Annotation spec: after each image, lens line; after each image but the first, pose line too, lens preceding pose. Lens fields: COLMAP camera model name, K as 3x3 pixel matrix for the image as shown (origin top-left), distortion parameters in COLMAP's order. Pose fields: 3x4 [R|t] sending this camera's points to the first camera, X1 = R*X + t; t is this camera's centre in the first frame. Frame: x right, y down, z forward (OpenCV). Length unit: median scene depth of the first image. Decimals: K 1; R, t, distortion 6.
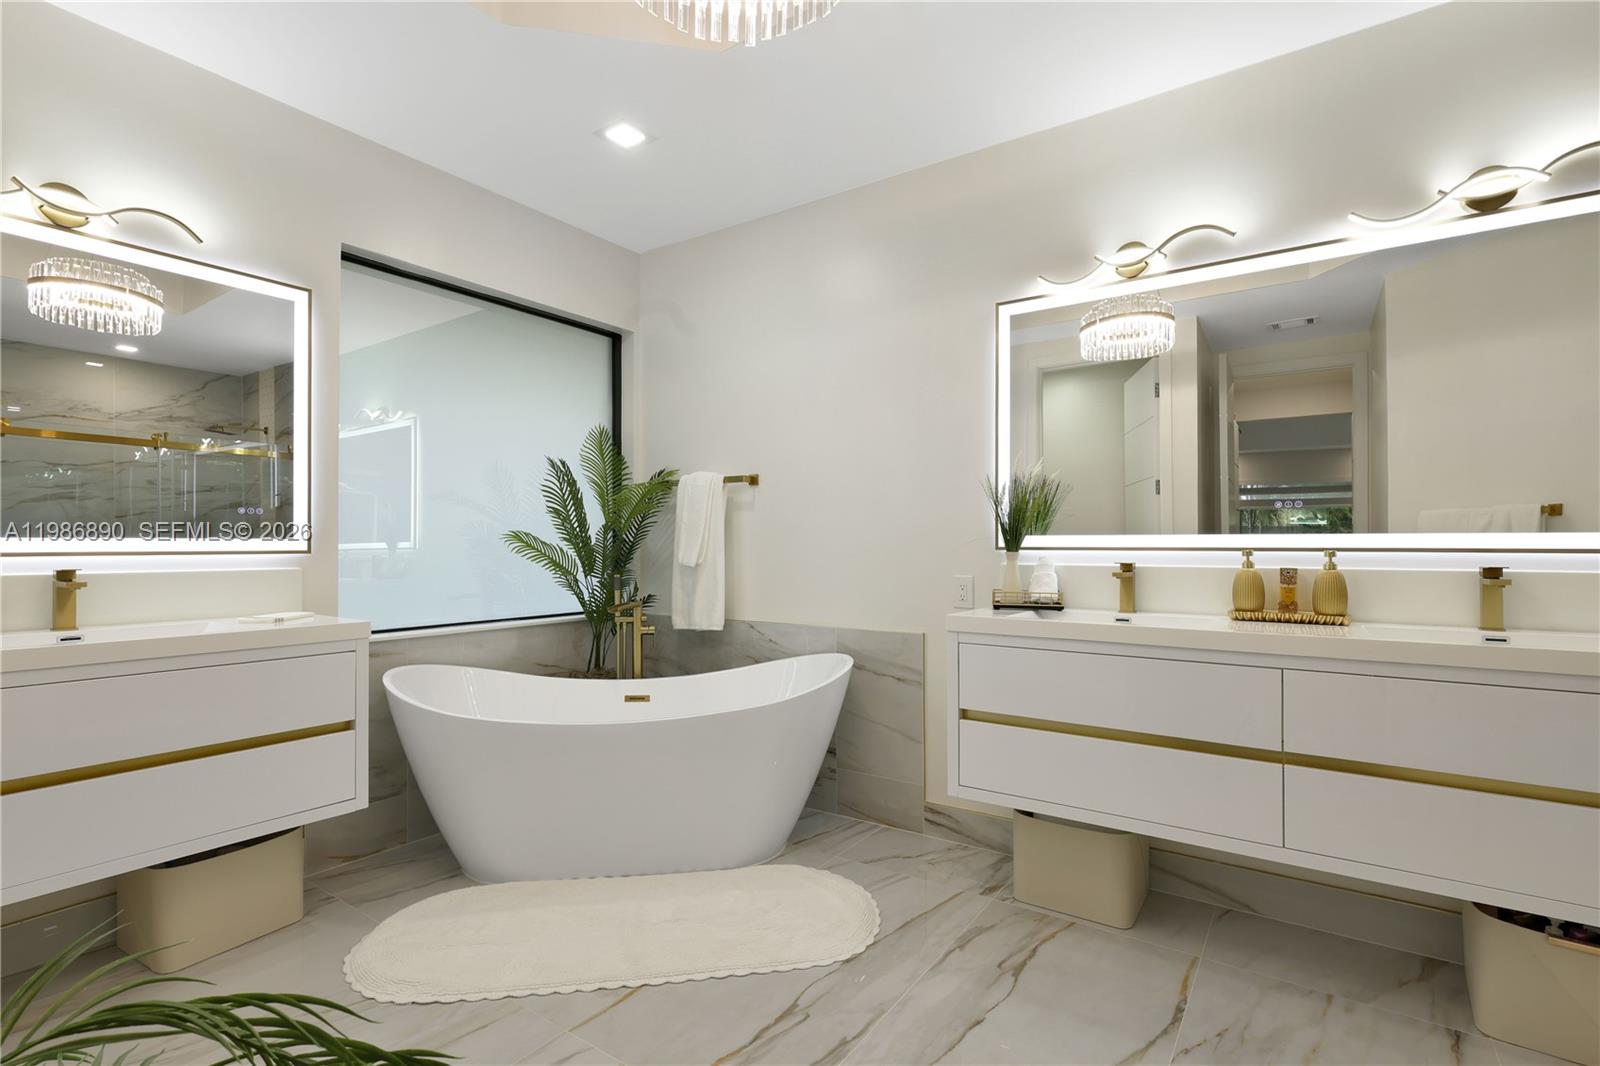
lens RADIAL K [[749.8, 0, 799.7], [0, 749.8, 536.5], [0, 0, 1]] dist [-0.002104, 0.001377]
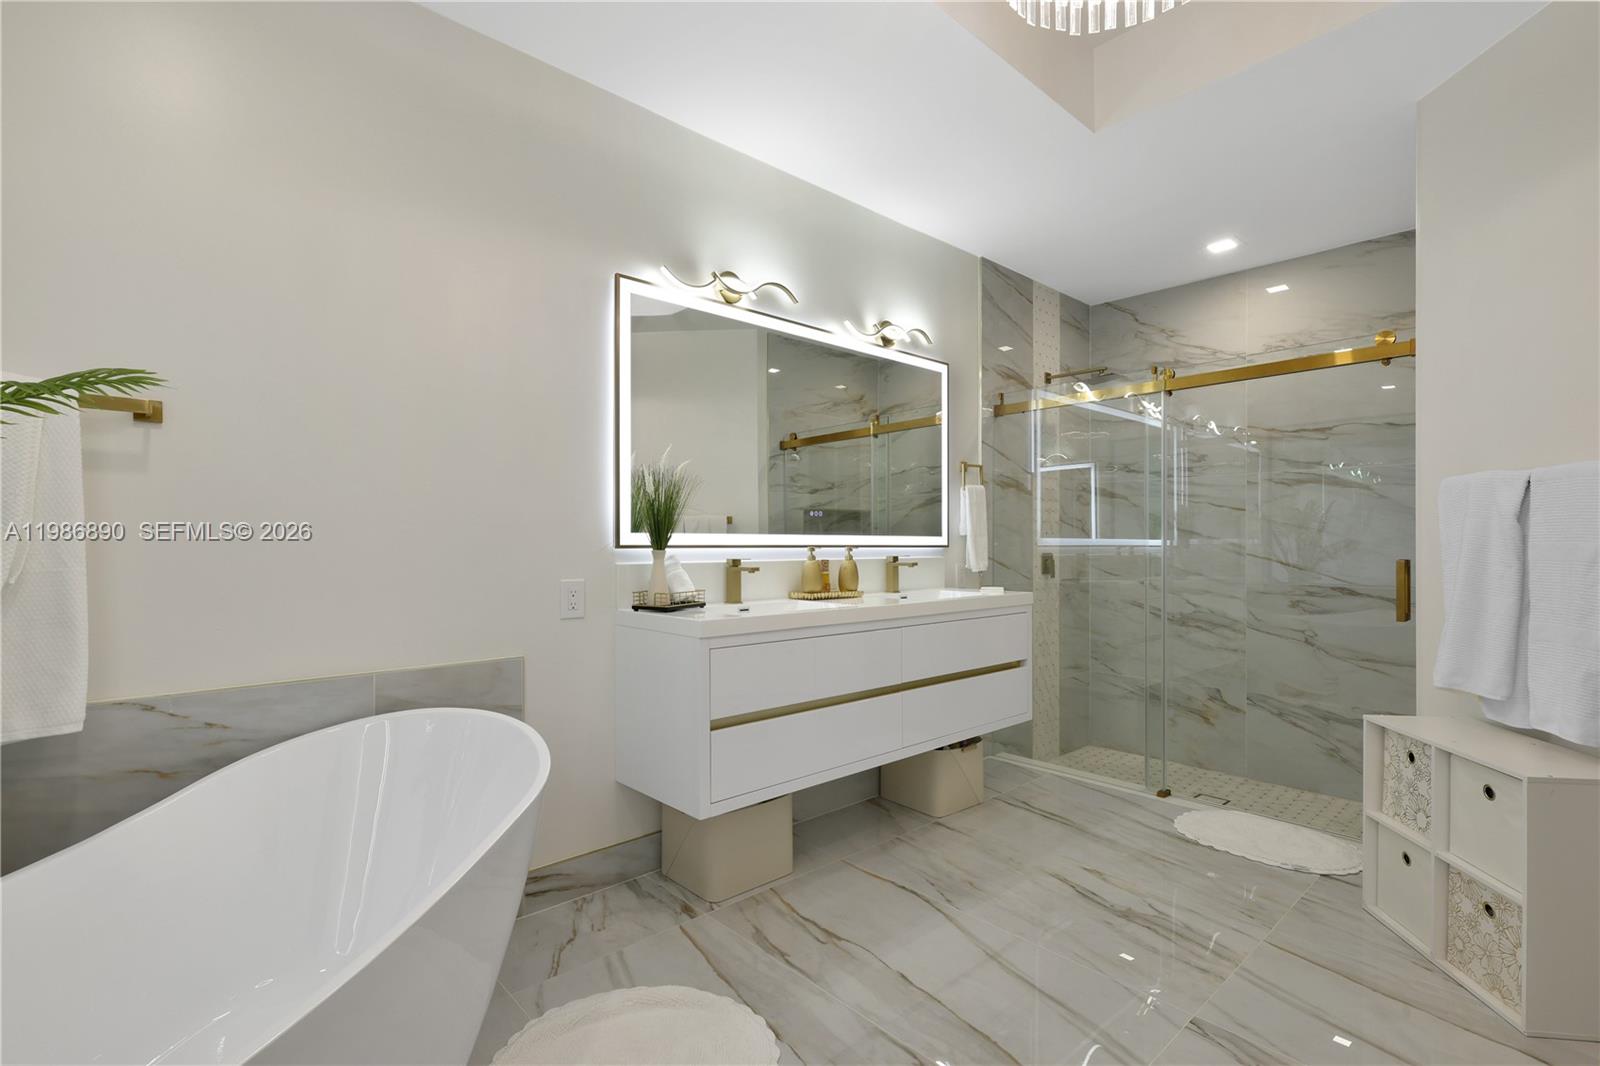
lens RADIAL K [[749.8, 0, 799.7], [0, 749.8, 536.5], [0, 0, 1]] dist [-0.002104, 0.001377]
pose [[0.214879, 0.006738, 0.976617, -0.660992], [-0.013066, 0.999907, -0.004024, 0.005175], [-0.976553, -0.011896, 0.214947, 0.693895]]
